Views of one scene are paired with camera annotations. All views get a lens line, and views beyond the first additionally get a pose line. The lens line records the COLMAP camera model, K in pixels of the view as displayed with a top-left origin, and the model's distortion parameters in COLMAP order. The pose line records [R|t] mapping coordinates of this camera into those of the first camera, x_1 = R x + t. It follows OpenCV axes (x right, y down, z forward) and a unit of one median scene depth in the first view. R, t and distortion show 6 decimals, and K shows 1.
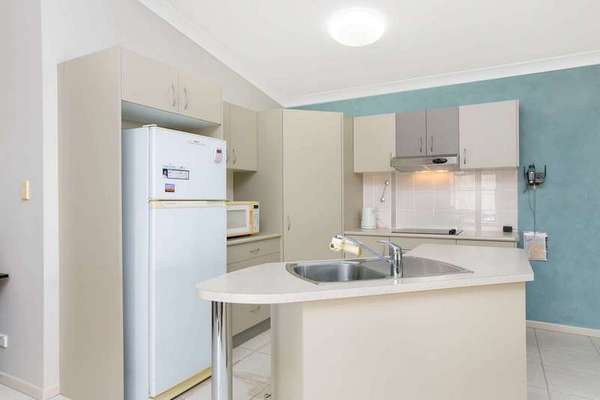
lens RADIAL K [[380.6, 0, 300.0], [0, 380.6, 200.0], [0, 0, 1]] dist [0.002968, -0.000139]
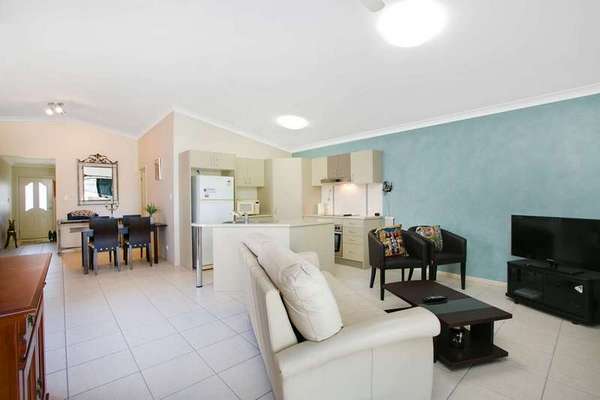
lens RADIAL K [[275.9, 0, 300.0], [0, 275.9, 200.0], [0, 0, 1]] dist [-0.000144, -0.000009]
pose [[0.929449, -0.000504, -0.368951, 0.723903], [0.001112, 0.999998, 0.001435, -0.000166], [0.368949, -0.001745, 0.929448, -0.457379]]
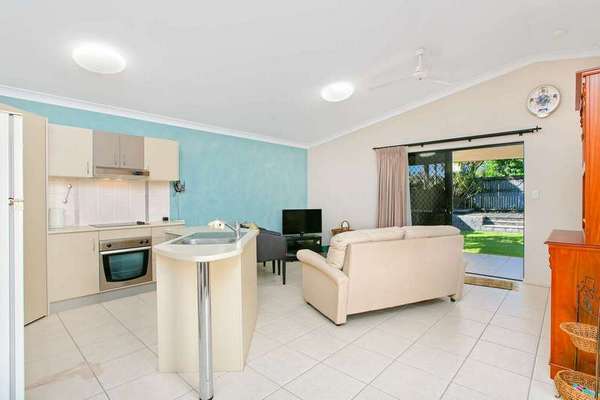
lens RADIAL K [[306.5, 0, 300.0], [0, 306.5, 200.0], [0, 0, 1]] dist [-0.005114, -0.000169]
pose [[0.300858, 0.003149, 0.953664, -0.527520], [0.000826, 0.999993, -0.003562, 0.000873], [-0.953669, 0.001859, 0.300853, 0.078759]]
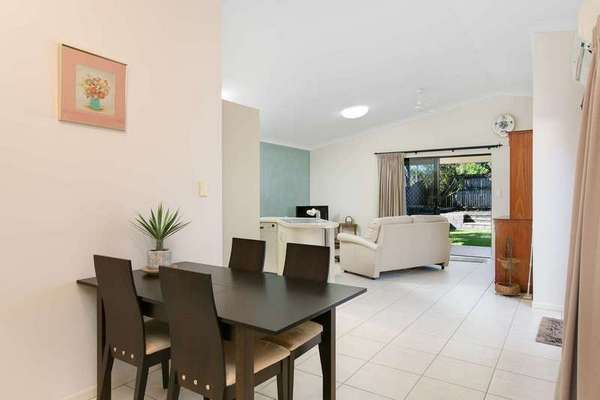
lens RADIAL K [[380.6, 0, 300.0], [0, 380.6, 200.0], [0, 0, 1]] dist [0.002968, -0.000139]
pose [[0.173629, -0.000251, 0.984811, -1.163021], [0.005581, 0.999984, -0.000730, 0.007519], [-0.984795, 0.005623, 0.173627, 0.222549]]
